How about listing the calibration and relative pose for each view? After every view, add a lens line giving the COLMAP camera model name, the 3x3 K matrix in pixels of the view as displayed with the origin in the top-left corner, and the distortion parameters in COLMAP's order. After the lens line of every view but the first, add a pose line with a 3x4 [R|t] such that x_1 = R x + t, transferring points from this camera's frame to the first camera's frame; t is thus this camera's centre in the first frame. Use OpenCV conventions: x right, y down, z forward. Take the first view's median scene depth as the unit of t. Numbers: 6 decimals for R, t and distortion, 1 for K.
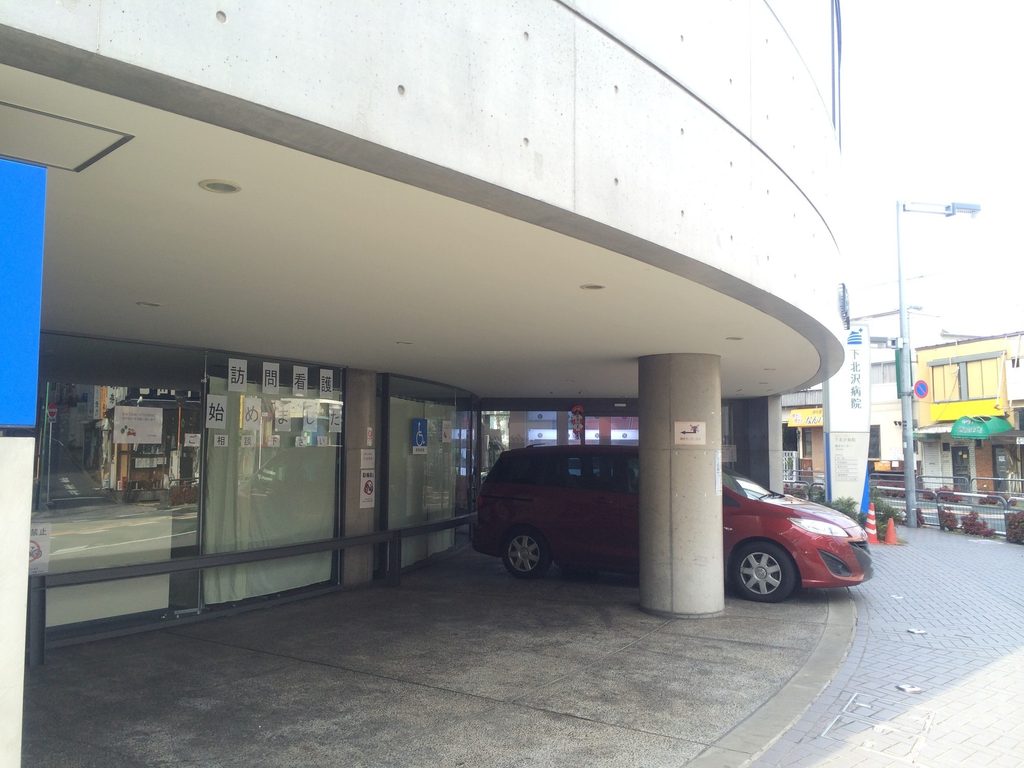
lens RADIAL K [[874.9, 0, 515.6], [0, 874.9, 384.9], [0, 0, 1]] dist [0.039072, -0.016004]
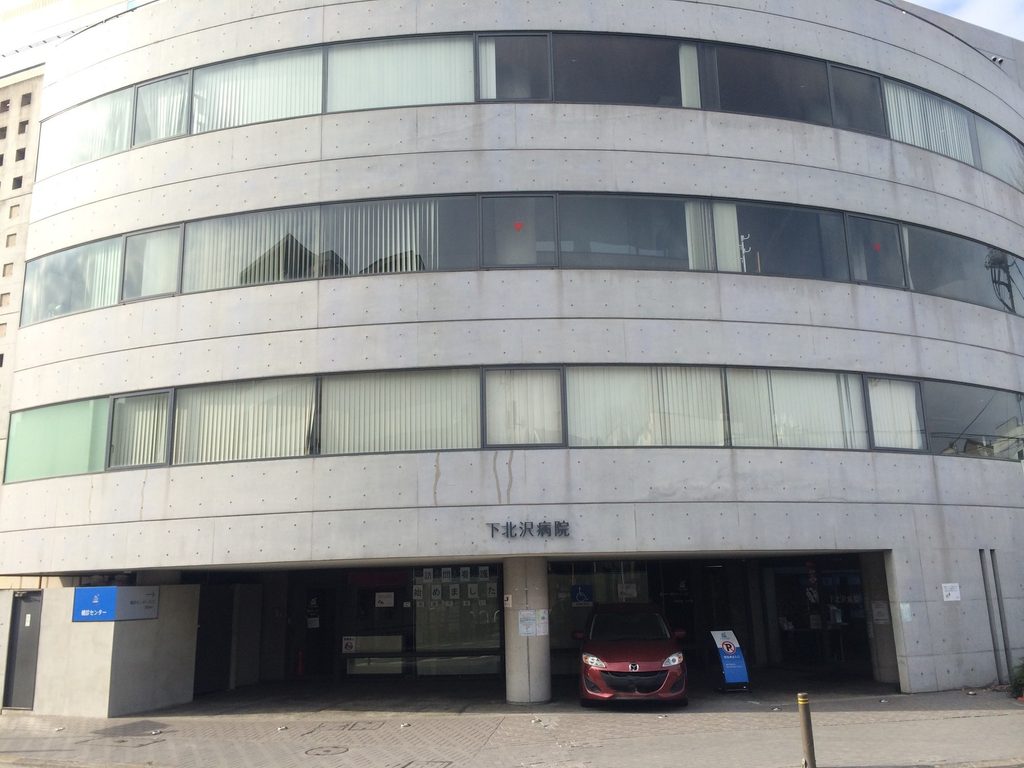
lens RADIAL K [[867.8, 0, 510.3], [0, 867.8, 389.1], [0, 0, 1]] dist [0.083203, -0.104608]
pose [[0.402822, -0.212691, -0.890223, 1.763177], [0.092194, 0.977108, -0.191732, -0.027690], [0.910623, -0.004839, 0.413209, 0.206375]]
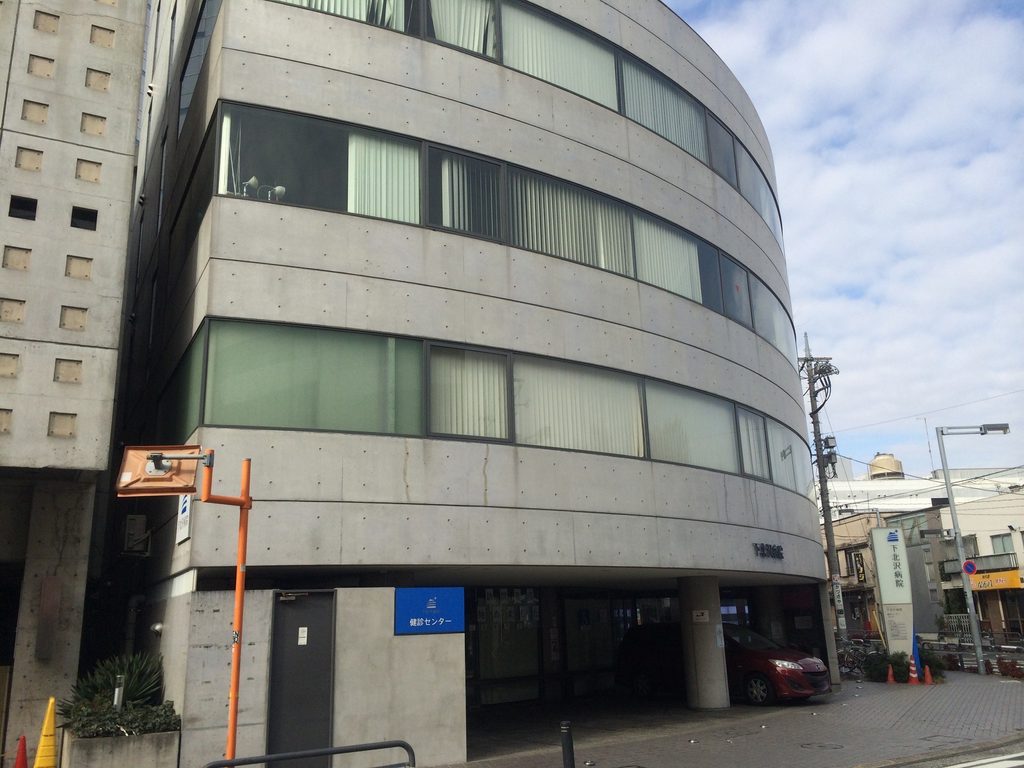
lens RADIAL K [[874.9, 0, 513.6], [0, 874.9, 384.8], [0, 0, 1]] dist [0.039072, -0.016004]
pose [[0.962739, -0.102833, -0.250118, 0.313103], [0.054004, 0.979359, -0.194783, -0.088831], [0.264985, 0.174018, 0.948420, -1.049722]]
